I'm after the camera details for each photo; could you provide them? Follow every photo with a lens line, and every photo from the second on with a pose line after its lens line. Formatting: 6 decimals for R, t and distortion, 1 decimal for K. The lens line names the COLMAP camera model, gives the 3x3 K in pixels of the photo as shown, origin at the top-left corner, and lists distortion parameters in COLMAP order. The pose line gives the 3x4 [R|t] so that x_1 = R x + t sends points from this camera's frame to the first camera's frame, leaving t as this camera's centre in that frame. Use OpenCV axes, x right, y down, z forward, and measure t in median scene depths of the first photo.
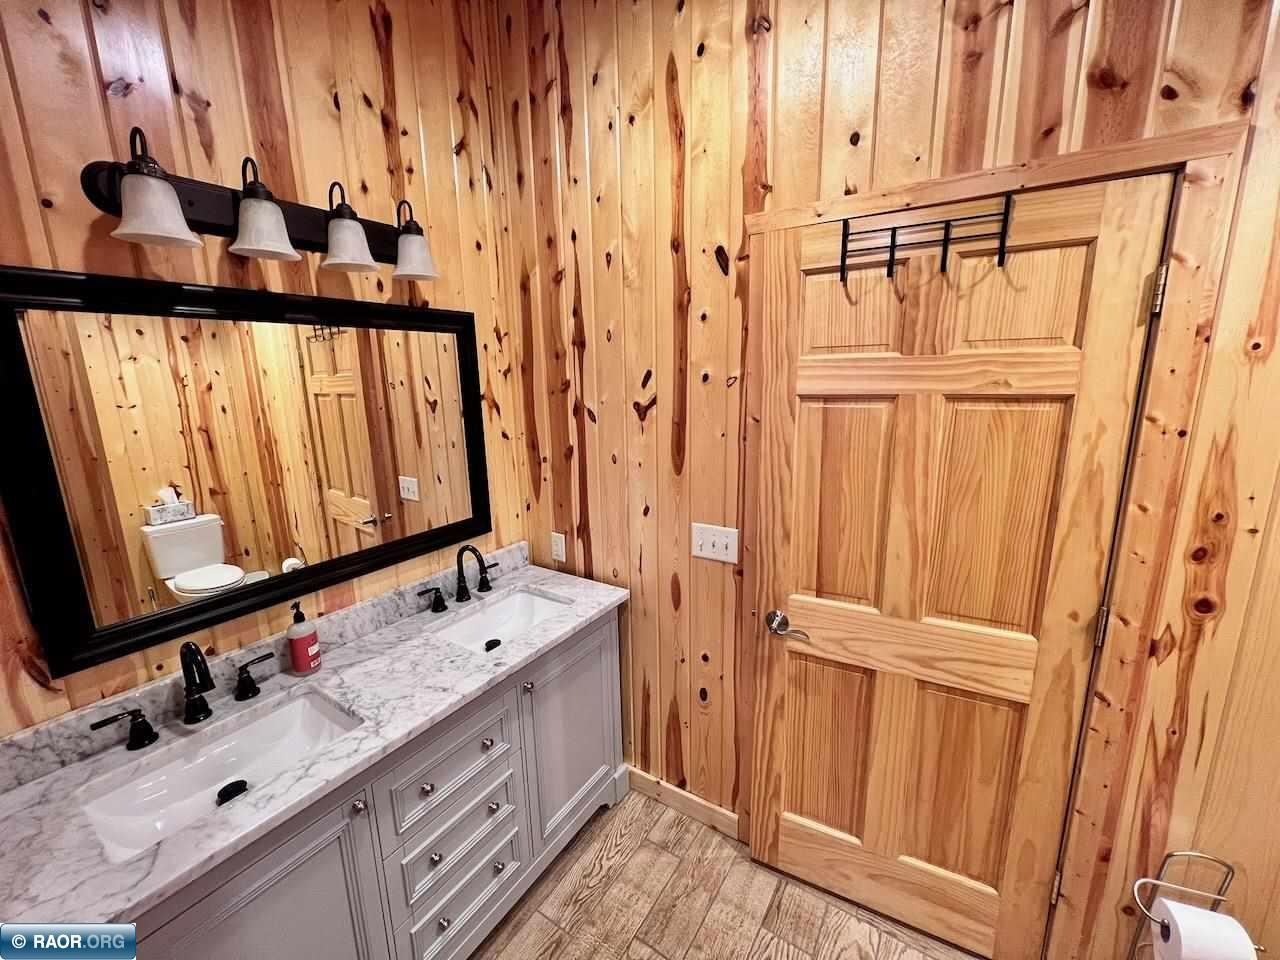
lens RADIAL K [[512.9, 0, 636.4], [0, 512.9, 475.4], [0, 0, 1]] dist [-0.002563, 0.000628]
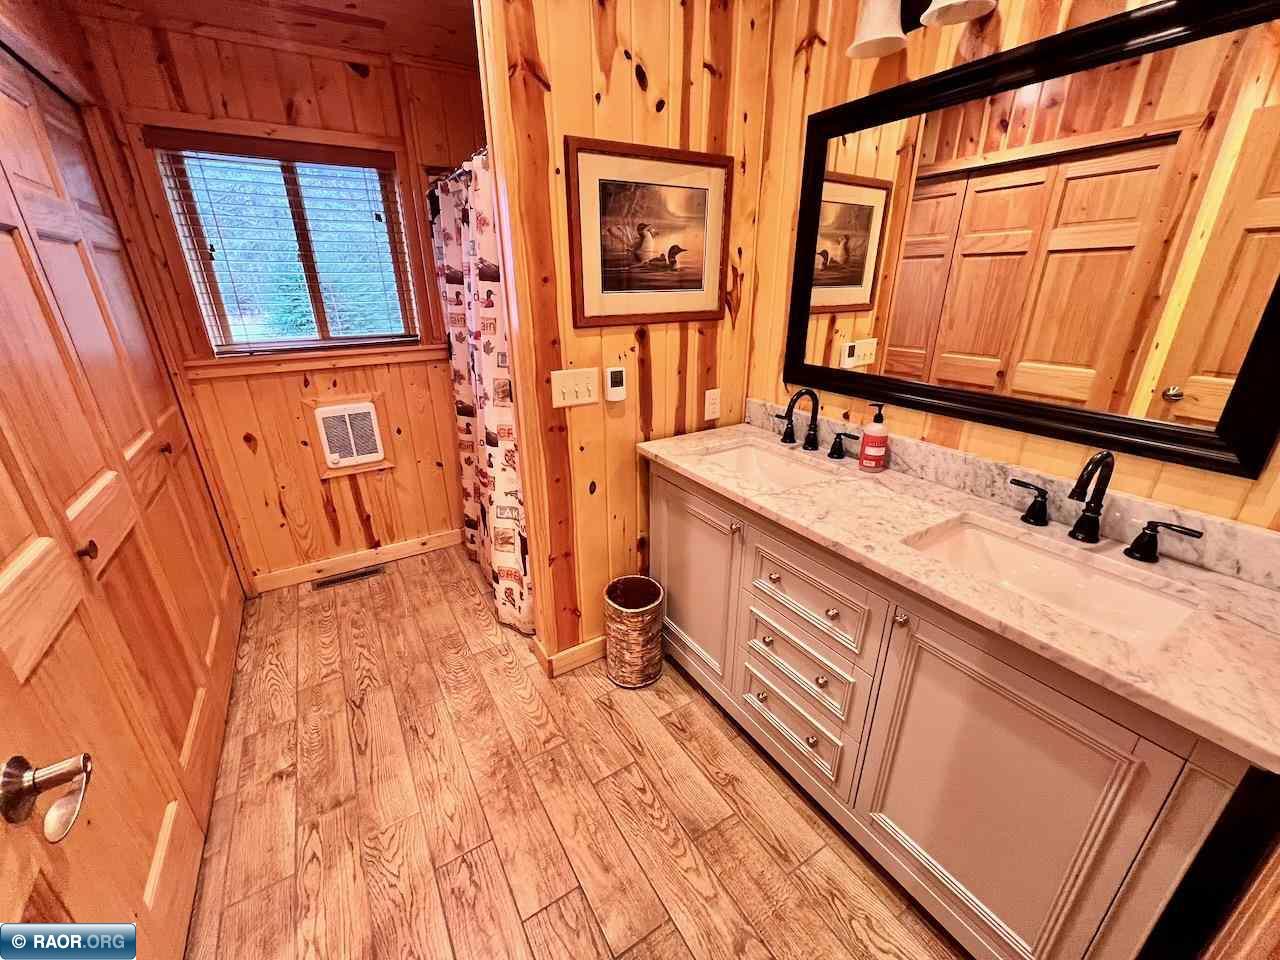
lens RADIAL K [[512.9, 0, 636.8], [0, 512.9, 482.7], [0, 0, 1]] dist [-0.002563, 0.000628]
pose [[-0.413598, 0.358510, -0.836903, 0.464214], [-0.165371, 0.874338, 0.456273, -0.012542], [0.895315, 0.327114, -0.302338, 0.836664]]
